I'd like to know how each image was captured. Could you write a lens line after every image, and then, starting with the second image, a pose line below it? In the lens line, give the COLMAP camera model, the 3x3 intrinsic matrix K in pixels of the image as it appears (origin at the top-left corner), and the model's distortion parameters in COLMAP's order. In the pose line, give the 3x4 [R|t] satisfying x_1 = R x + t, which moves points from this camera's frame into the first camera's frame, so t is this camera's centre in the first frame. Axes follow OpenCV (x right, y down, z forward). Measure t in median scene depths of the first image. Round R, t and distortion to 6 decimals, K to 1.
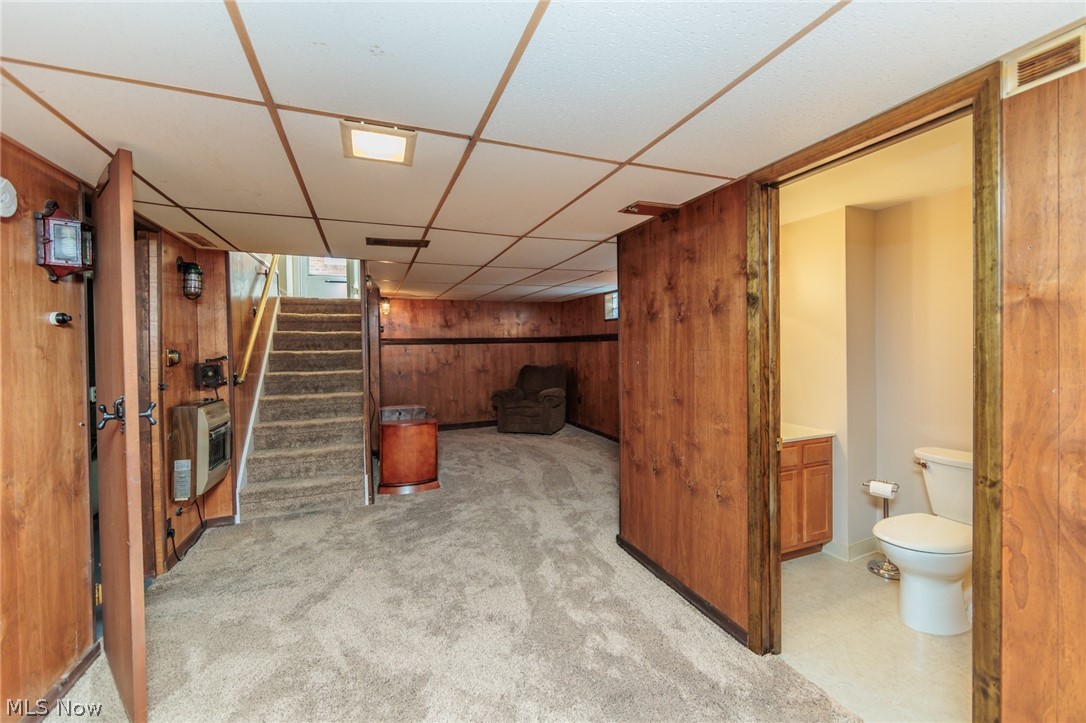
lens RADIAL K [[438.6, 0, 545.4], [0, 438.6, 354.0], [0, 0, 1]] dist [-0.004746, -0.000183]
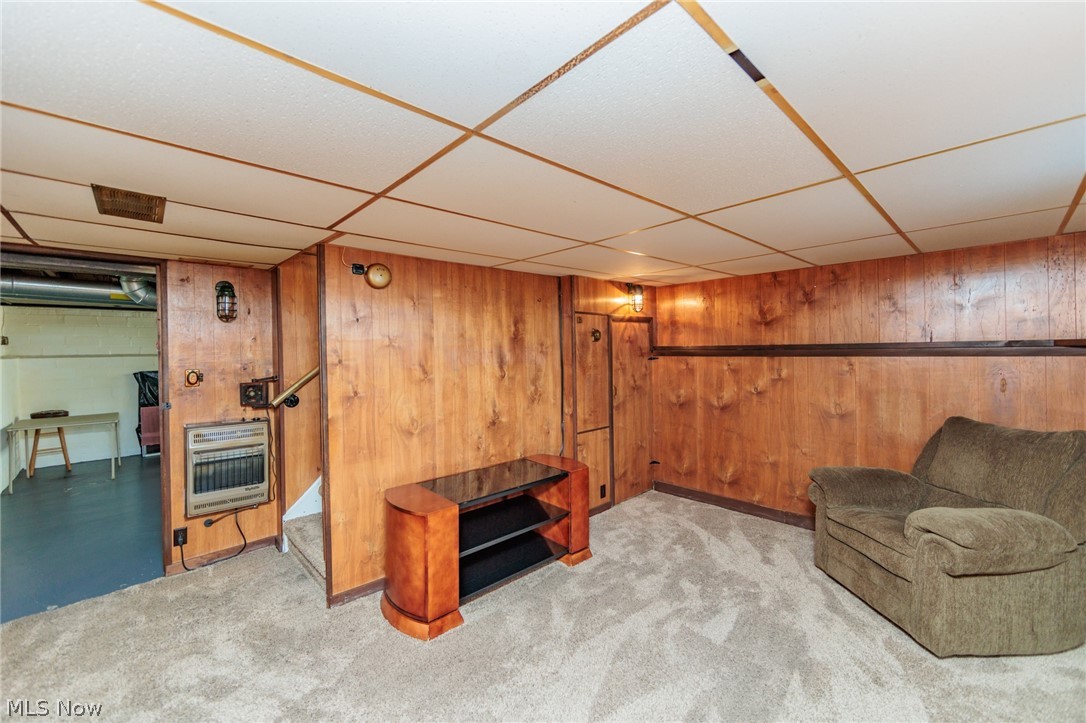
lens RADIAL K [[433.4, 0, 542.8], [0, 433.4, 357.8], [0, 0, 1]] dist [-0.001244, -0.000399]
pose [[0.360884, 0.030074, -0.932126, 0.174556], [-0.011470, 0.999547, 0.027808, -0.031843], [0.932540, 0.000656, 0.361066, 0.552841]]
